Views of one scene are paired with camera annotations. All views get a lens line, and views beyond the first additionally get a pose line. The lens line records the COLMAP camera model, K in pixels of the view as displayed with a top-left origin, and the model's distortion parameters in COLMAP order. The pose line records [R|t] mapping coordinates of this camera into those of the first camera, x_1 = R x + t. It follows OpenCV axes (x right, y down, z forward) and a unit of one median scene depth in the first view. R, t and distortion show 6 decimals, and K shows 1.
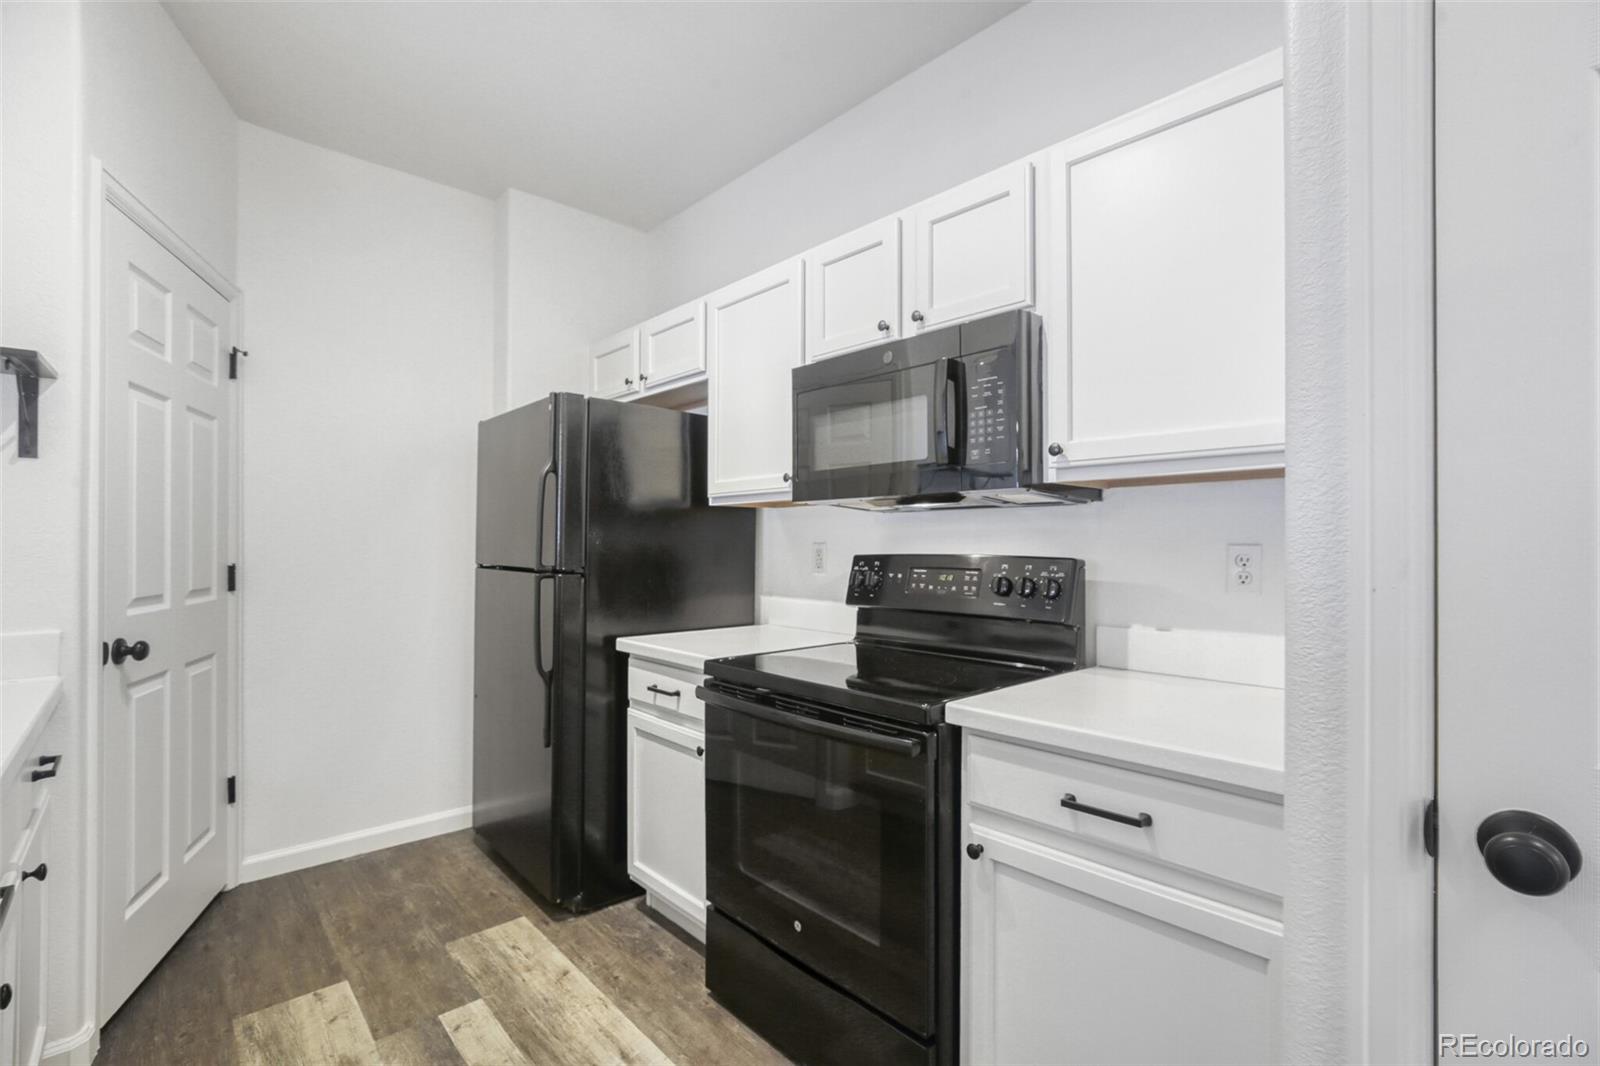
lens RADIAL K [[730.3, 0, 807.3], [0, 730.3, 538.0], [0, 0, 1]] dist [-0.023191, 0.007213]
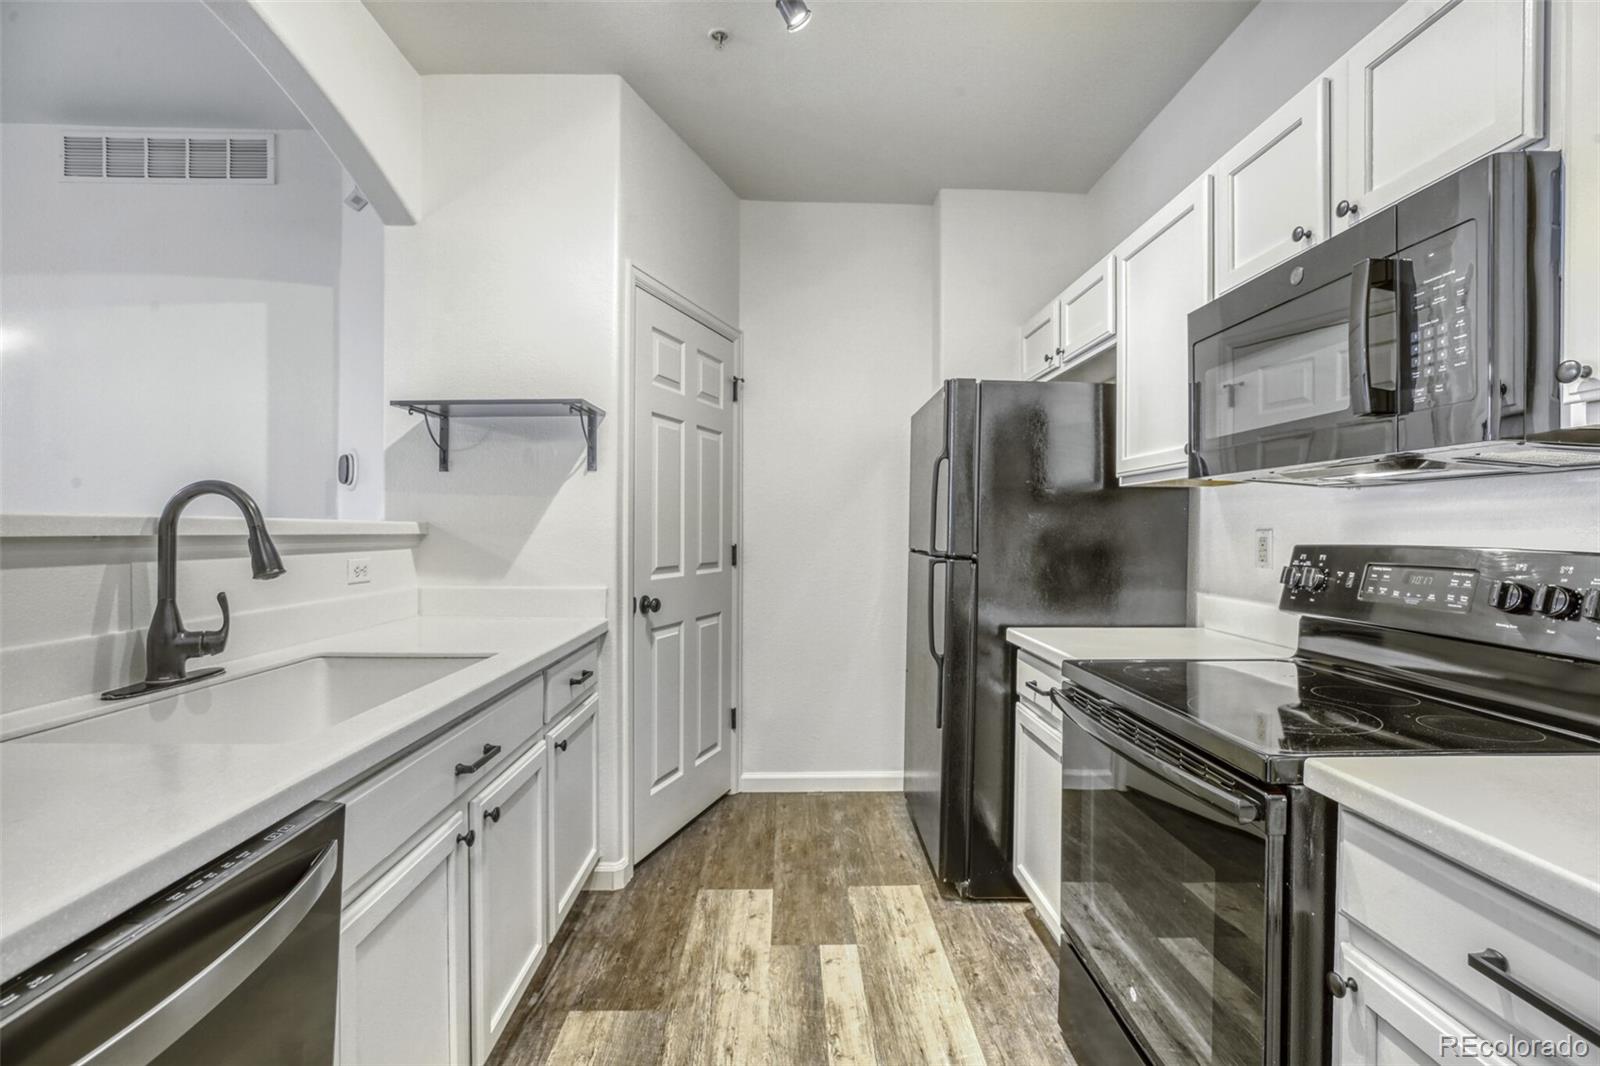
lens RADIAL K [[730.3, 0, 801.3], [0, 730.3, 531.7], [0, 0, 1]] dist [-0.023191, 0.007213]
pose [[0.753463, 0.004965, -0.657472, 0.186620], [0.000624, 0.999966, 0.008267, 0.002506], [0.657490, -0.006639, 0.753434, 0.109038]]
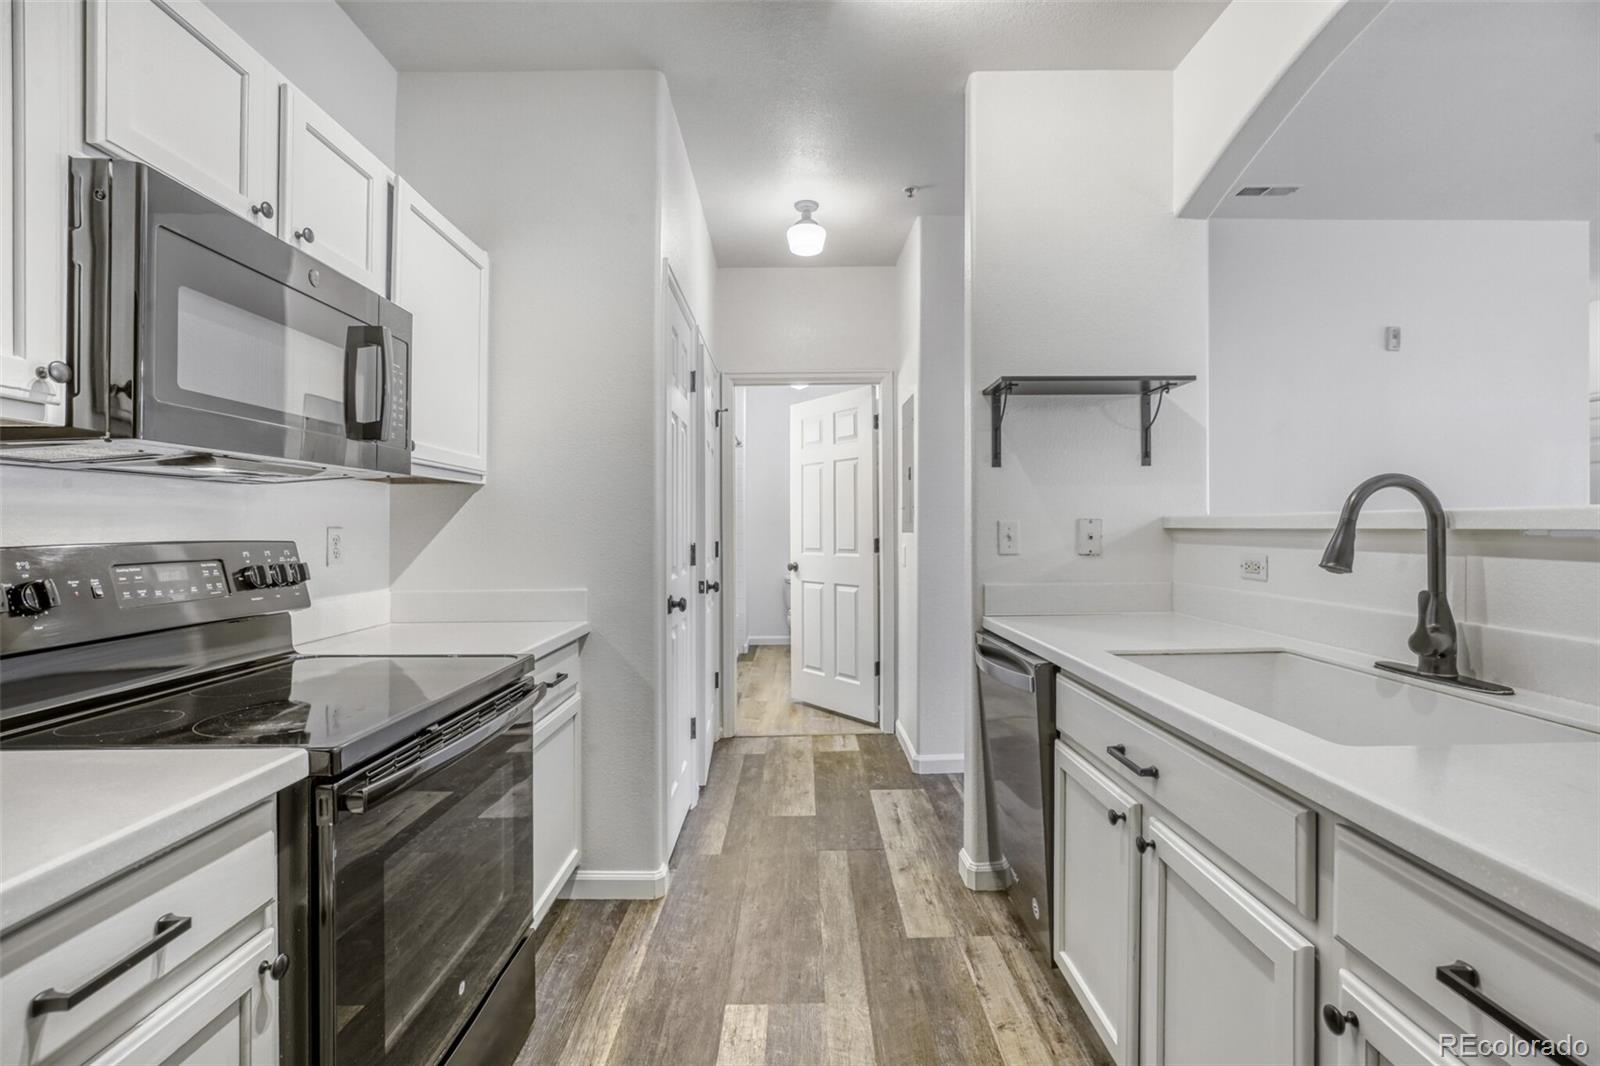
lens RADIAL K [[730.3, 0, 795.5], [0, 730.3, 527.6], [0, 0, 1]] dist [-0.023191, 0.007213]
pose [[-0.754739, 0.006241, 0.655995, -0.647451], [0.000537, 0.999960, -0.008897, 0.014762], [-0.656025, -0.006363, -0.754713, 1.070318]]
